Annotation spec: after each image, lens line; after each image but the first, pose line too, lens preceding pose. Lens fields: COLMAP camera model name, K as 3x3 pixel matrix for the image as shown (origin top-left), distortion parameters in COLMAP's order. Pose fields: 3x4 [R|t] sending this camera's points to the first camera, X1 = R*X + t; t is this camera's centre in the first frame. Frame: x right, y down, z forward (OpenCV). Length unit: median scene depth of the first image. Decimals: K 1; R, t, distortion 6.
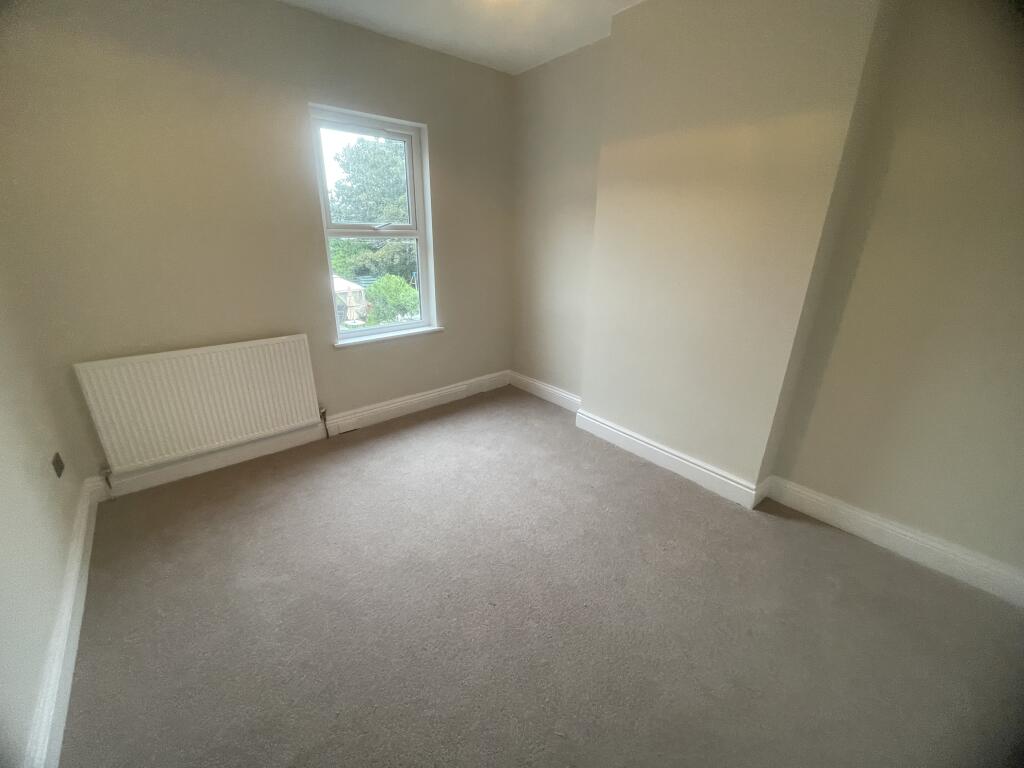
lens RADIAL K [[416.3, 0, 512.0], [0, 416.3, 384.0], [0, 0, 1]] dist [-0.001515, -0.000082]
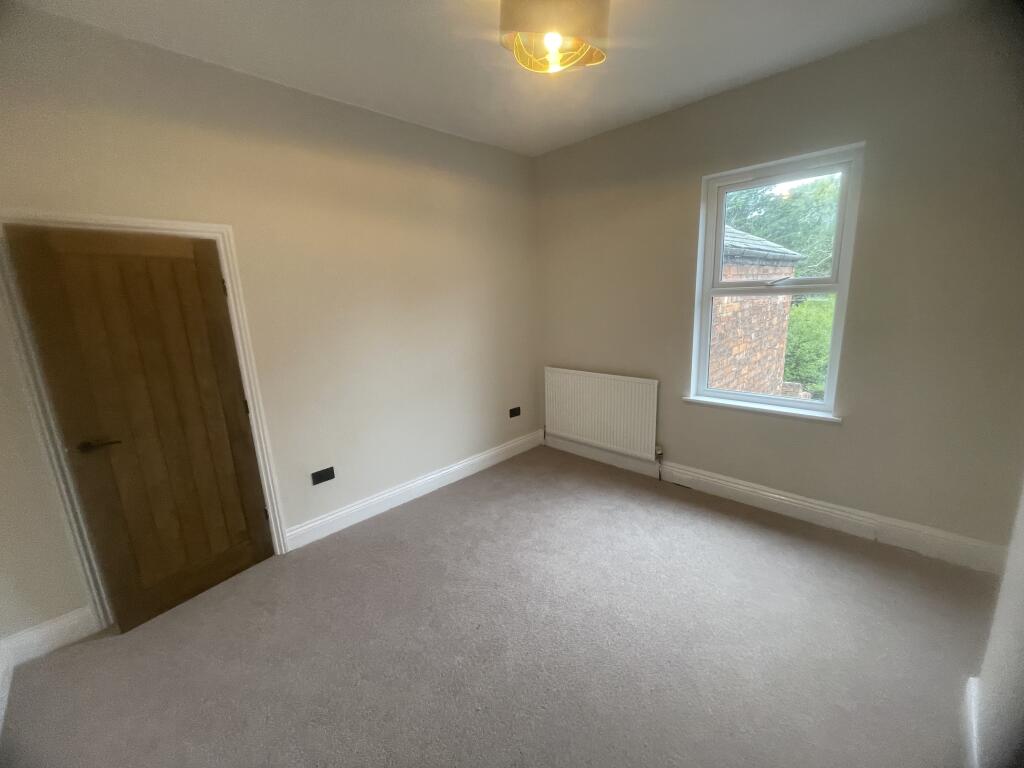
lens RADIAL K [[416.3, 0, 512.0], [0, 416.3, 384.0], [0, 0, 1]] dist [-0.001515, -0.000082]
pose [[0.075068, 0.191150, -0.978686, 0.534018], [-0.304554, 0.938955, 0.160031, -0.158816], [0.949532, 0.286049, 0.128701, 0.450500]]
